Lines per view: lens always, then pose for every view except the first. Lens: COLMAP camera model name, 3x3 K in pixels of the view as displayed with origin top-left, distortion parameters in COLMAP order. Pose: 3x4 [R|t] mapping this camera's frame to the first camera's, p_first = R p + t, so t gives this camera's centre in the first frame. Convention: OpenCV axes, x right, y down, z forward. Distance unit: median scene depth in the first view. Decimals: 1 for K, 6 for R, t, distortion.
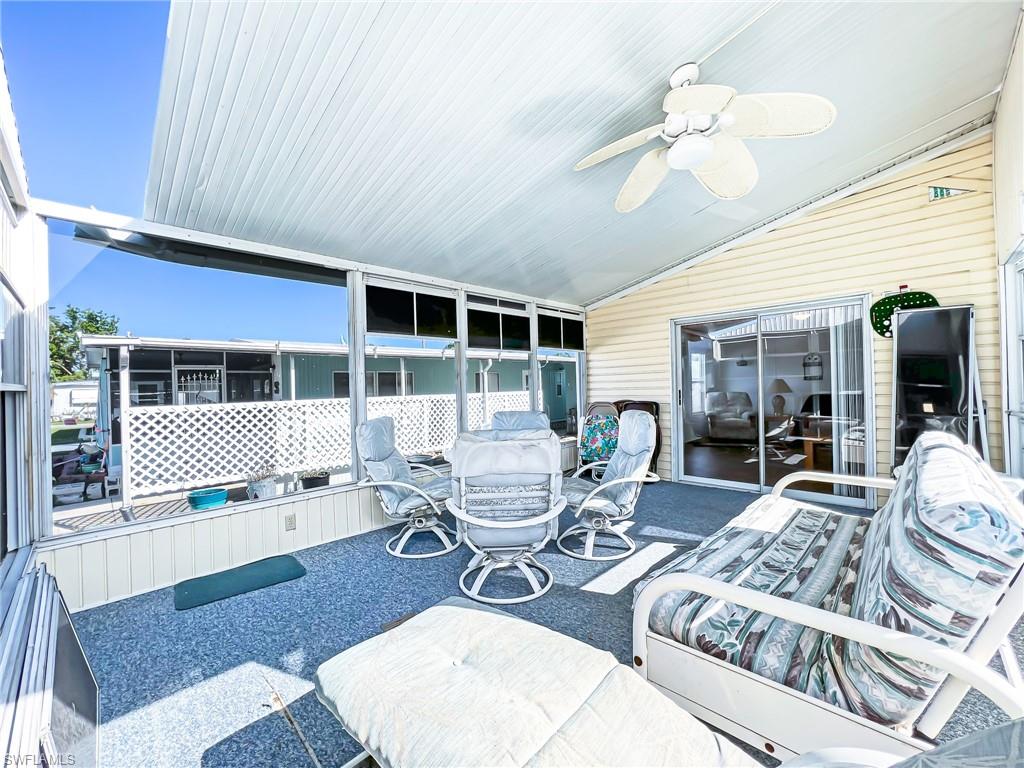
lens RADIAL K [[424.5, 0, 516.5], [0, 424.5, 393.2], [0, 0, 1]] dist [-0.001348, -0.000128]
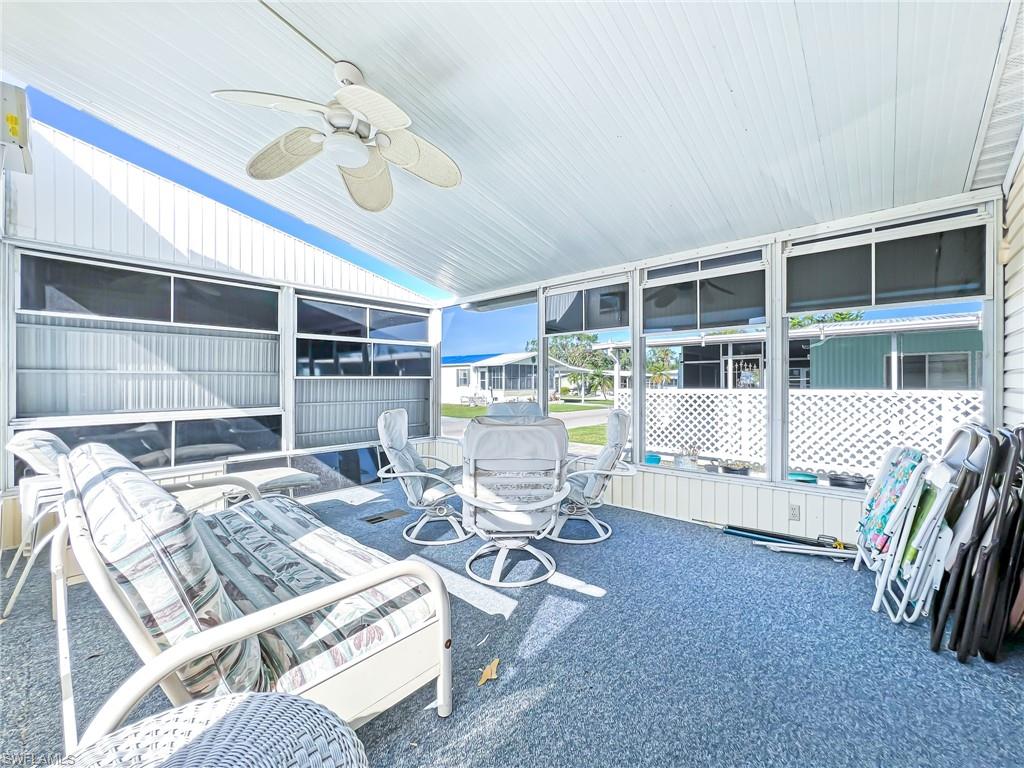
lens RADIAL K [[418.0, 0, 511.8], [0, 418.0, 389.8], [0, 0, 1]] dist [-0.029970, 0.000026]
pose [[0.030661, 0.040996, -0.998689, 0.749012], [-0.013712, 0.999082, 0.040591, -0.023645], [0.999436, 0.012449, 0.031194, 0.719552]]
